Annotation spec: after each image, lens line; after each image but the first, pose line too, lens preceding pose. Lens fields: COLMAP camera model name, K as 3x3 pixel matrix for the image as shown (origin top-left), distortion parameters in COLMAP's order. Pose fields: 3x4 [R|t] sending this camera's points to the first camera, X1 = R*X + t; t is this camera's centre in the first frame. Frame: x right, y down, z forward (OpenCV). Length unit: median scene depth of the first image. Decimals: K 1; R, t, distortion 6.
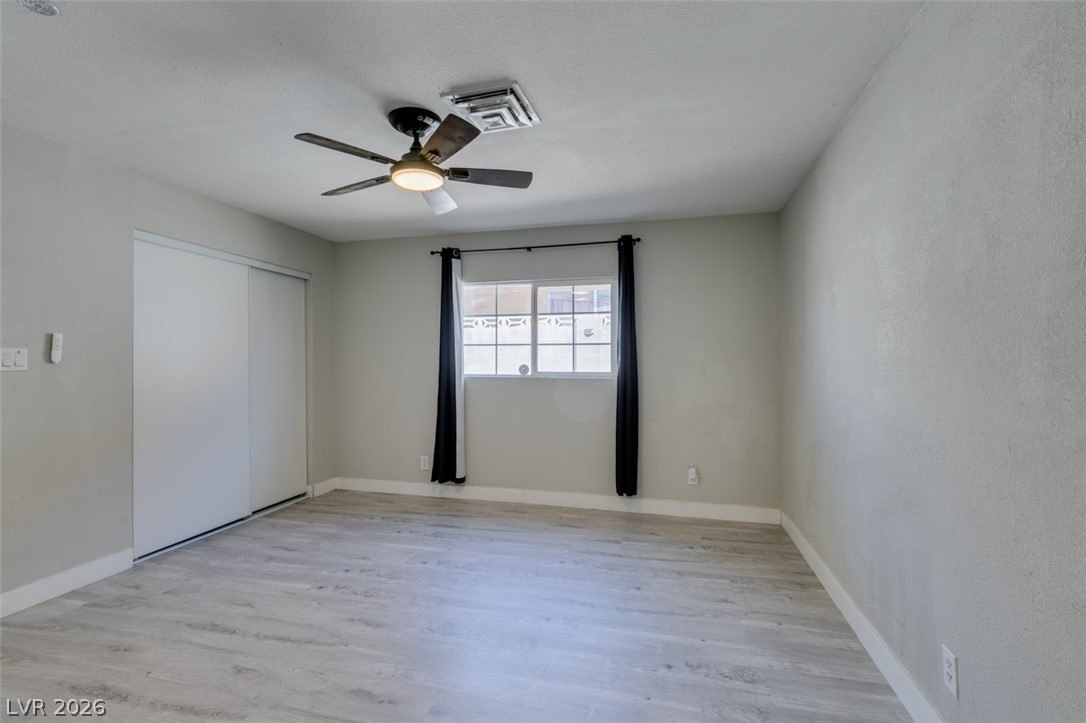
lens RADIAL K [[489.6, 0, 544.7], [0, 489.6, 352.8], [0, 0, 1]] dist [-0.002163, -0.000263]
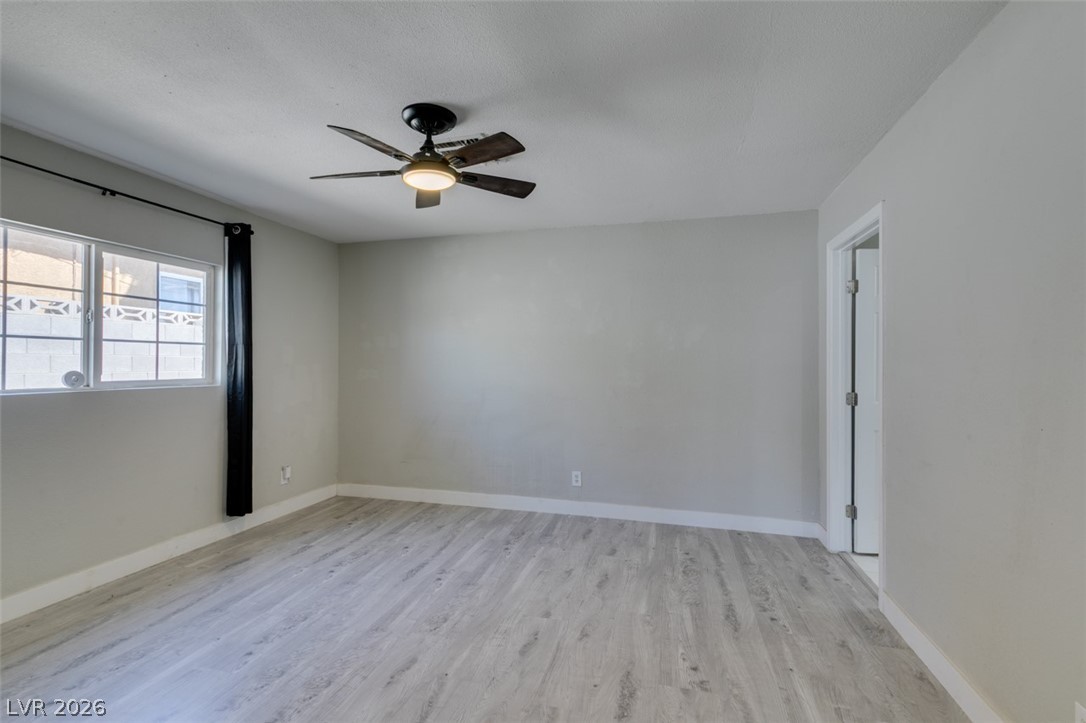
lens RADIAL K [[489.6, 0, 540.3], [0, 489.6, 361.4], [0, 0, 1]] dist [-0.002163, -0.000263]
pose [[0.020420, 0.001106, 0.999791, -0.889342], [-0.016681, 0.999861, -0.000766, 0.003106], [-0.999652, -0.016662, 0.020435, 0.545991]]
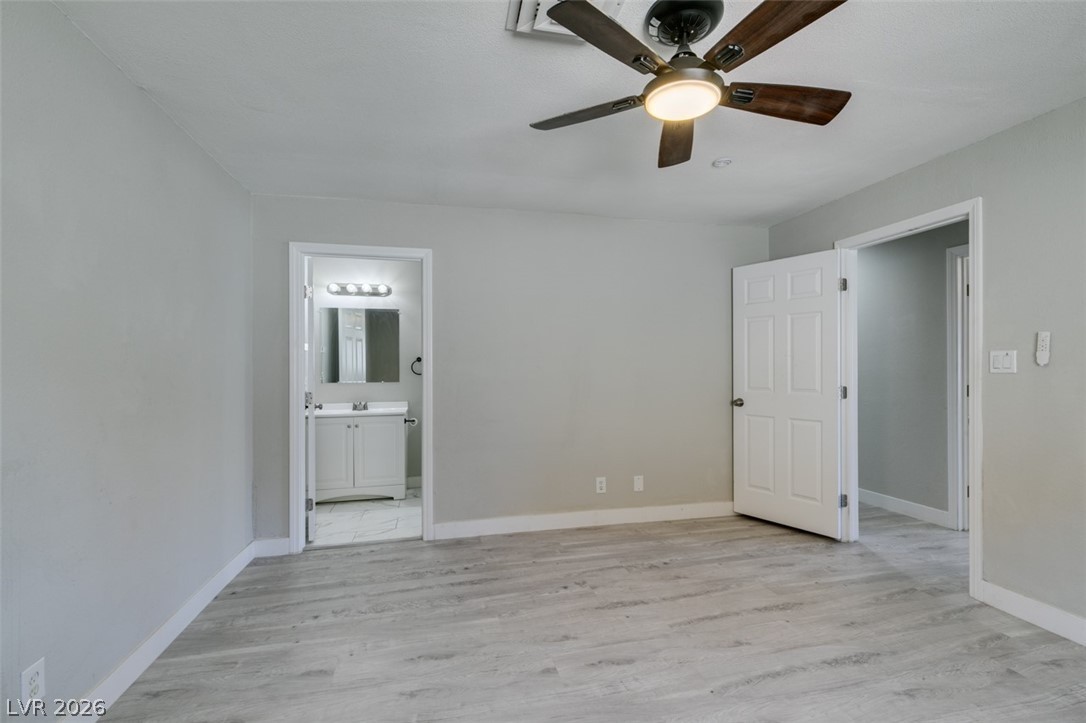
lens RADIAL K [[489.6, 0, 540.4], [0, 489.6, 365.6], [0, 0, 1]] dist [-0.002163, -0.000263]
pose [[-0.891286, 0.004116, -0.453422, 0.171946], [0.010524, 0.999877, -0.011611, 0.017822], [0.453318, -0.015120, -0.891220, 1.102446]]
